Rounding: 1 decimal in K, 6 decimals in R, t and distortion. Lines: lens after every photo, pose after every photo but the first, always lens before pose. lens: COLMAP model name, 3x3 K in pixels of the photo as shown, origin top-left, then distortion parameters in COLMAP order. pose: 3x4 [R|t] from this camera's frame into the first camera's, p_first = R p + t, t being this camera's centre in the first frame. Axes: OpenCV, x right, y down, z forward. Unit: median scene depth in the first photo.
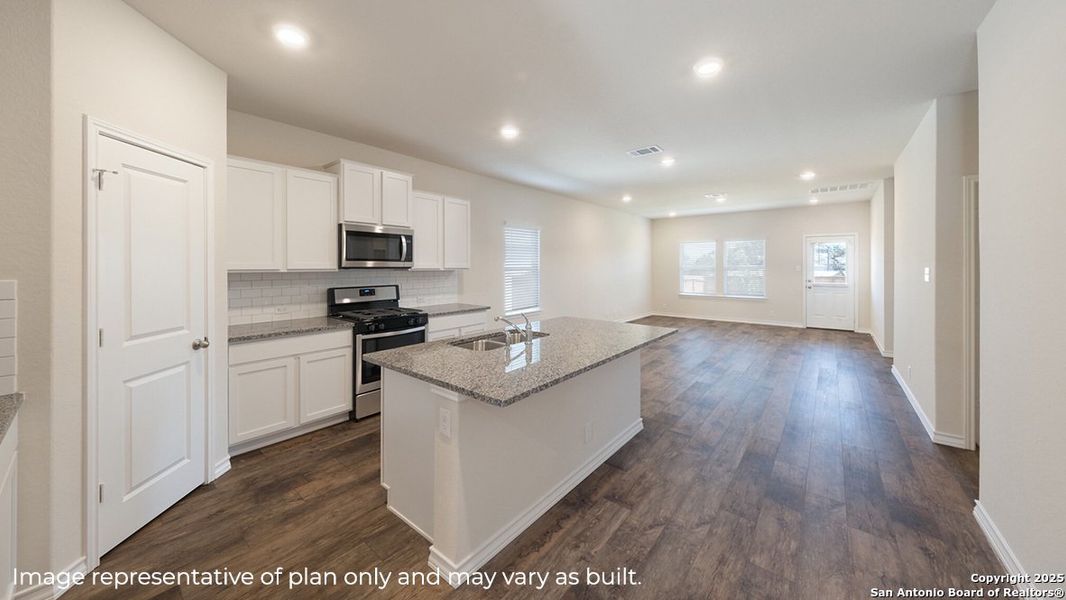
lens RADIAL K [[371.0, 0, 527.7], [0, 371.0, 298.9], [0, 0, 1]] dist [0.002297, 0.000186]
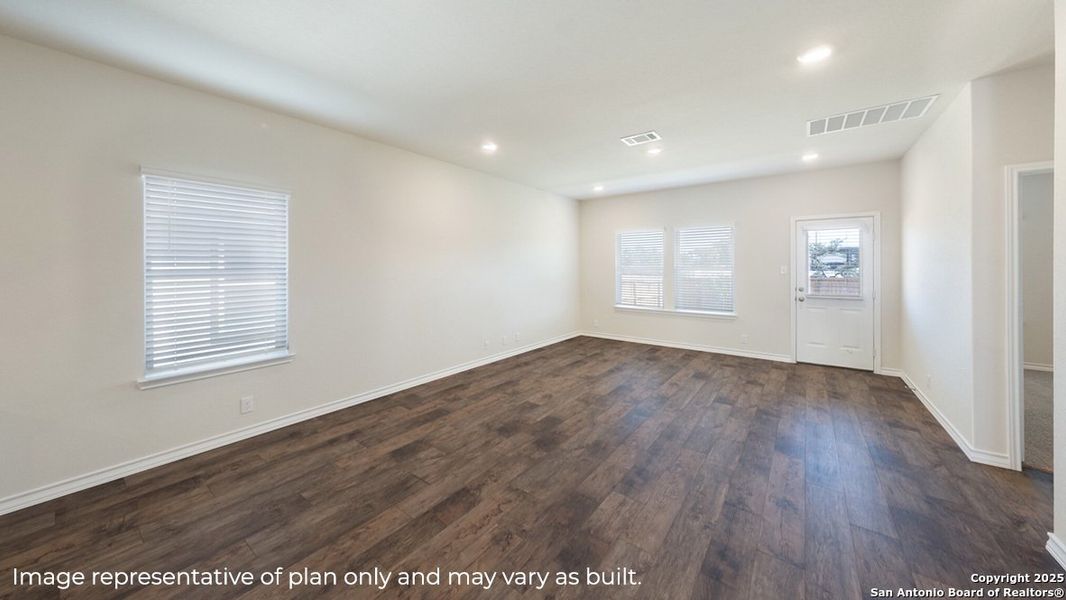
lens RADIAL K [[371.0, 0, 522.5], [0, 371.0, 297.1], [0, 0, 1]] dist [0.002297, 0.000186]
pose [[0.999442, -0.004445, 0.033120, 0.264610], [0.004559, 0.999984, -0.003356, -0.035070], [-0.033104, 0.003505, 0.999446, 0.385269]]
